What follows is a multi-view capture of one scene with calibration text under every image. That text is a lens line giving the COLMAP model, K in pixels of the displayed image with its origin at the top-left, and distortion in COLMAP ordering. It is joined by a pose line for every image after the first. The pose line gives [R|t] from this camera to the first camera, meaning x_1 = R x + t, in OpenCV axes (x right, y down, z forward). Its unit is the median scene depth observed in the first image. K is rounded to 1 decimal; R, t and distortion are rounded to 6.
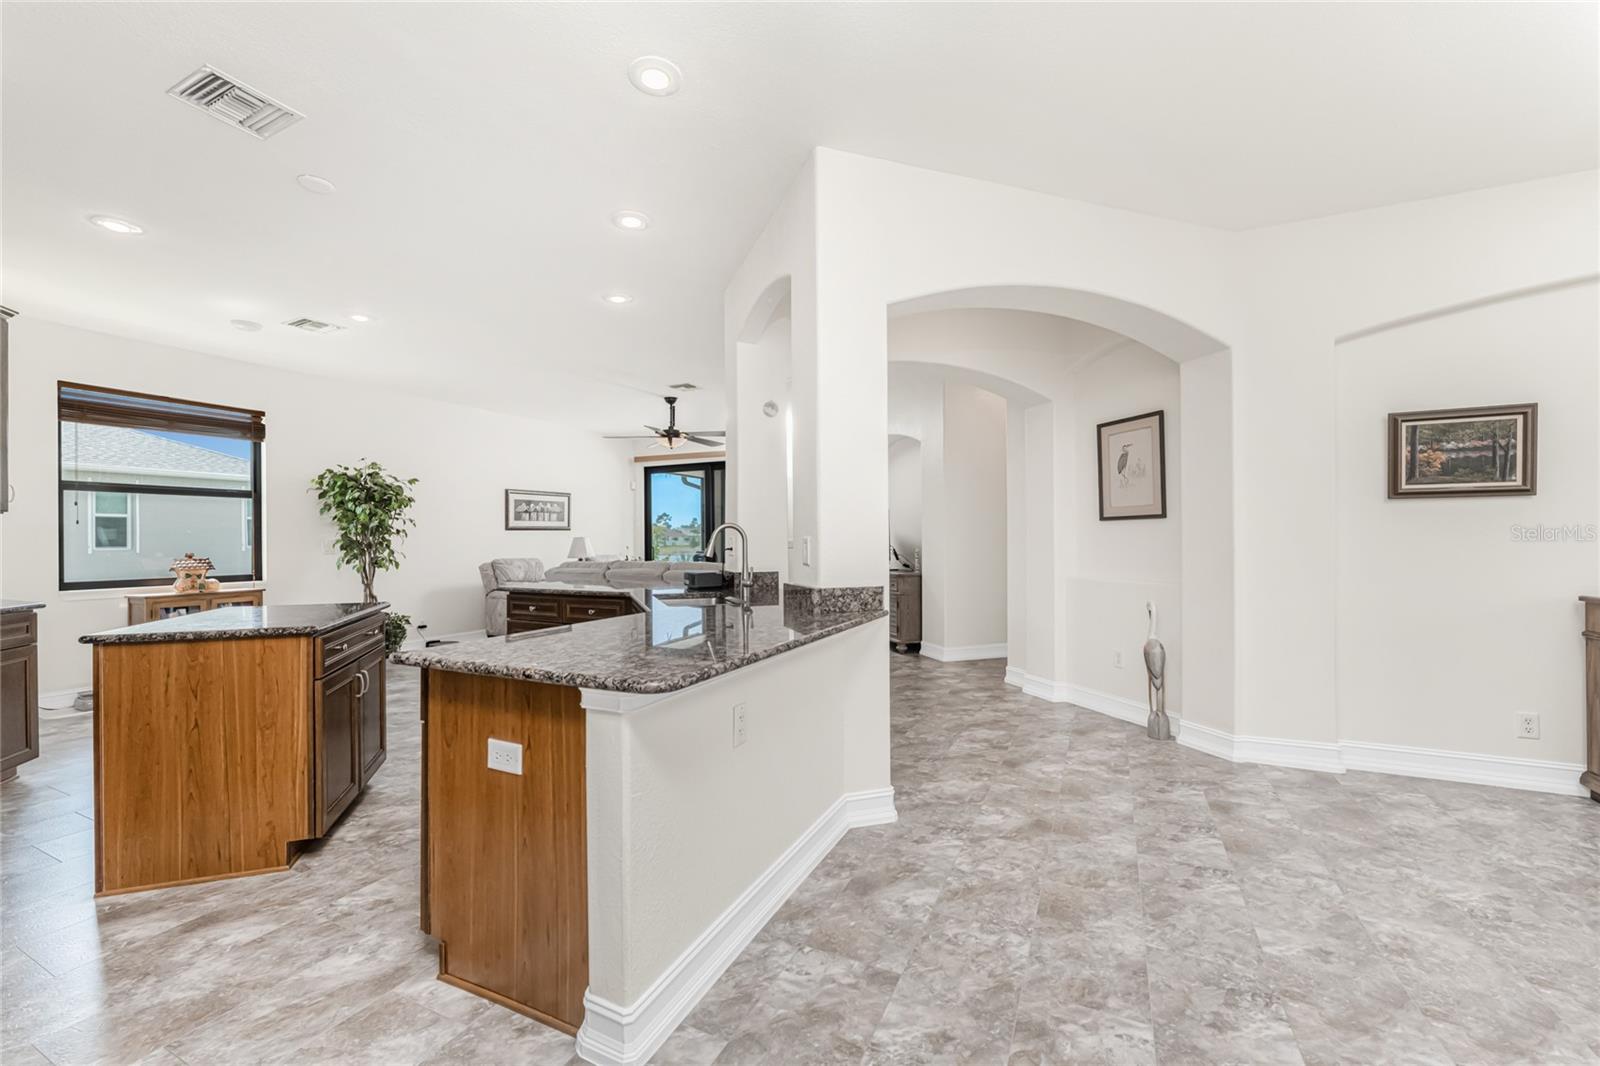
lens RADIAL K [[641.9, 0, 794.1], [0, 641.9, 539.0], [0, 0, 1]] dist [-0.000704, -0.000378]
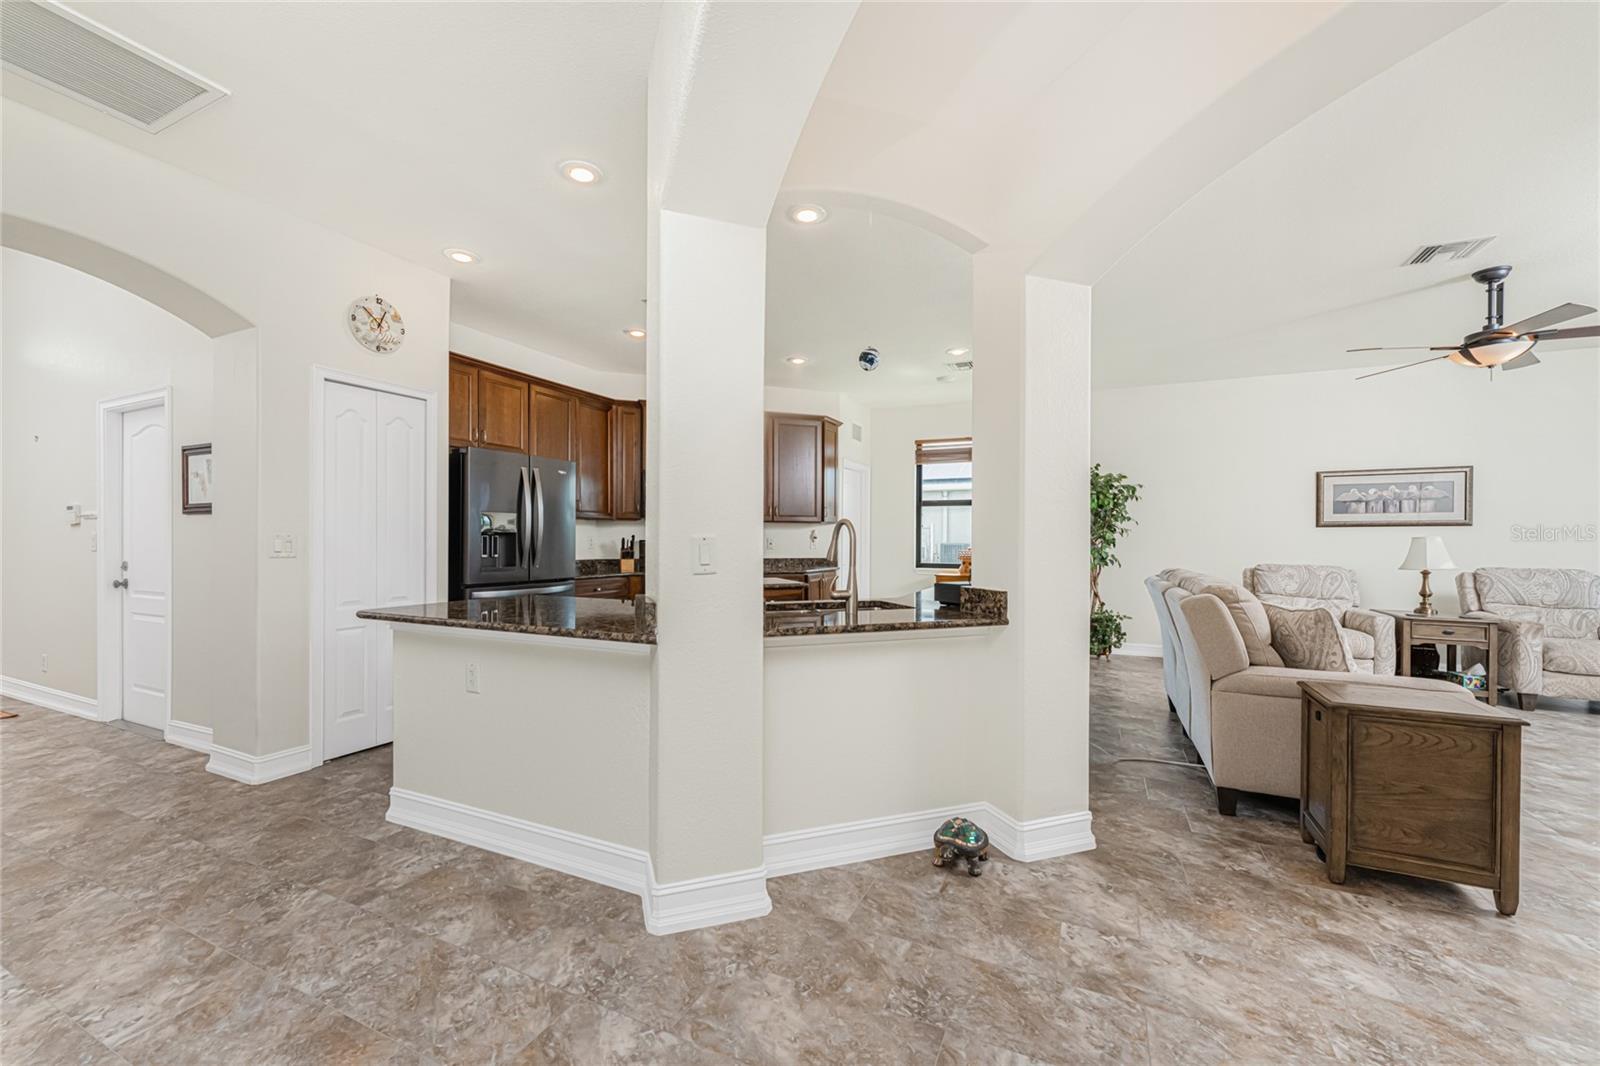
lens RADIAL K [[641.9, 0, 794.1], [0, 641.9, 539.0], [0, 0, 1]] dist [-0.000704, -0.000378]
pose [[0.015733, 0.006179, -0.999857, 0.766961], [-0.004573, 0.999971, 0.006108, -0.004560], [0.999866, 0.004477, 0.015761, 1.006708]]
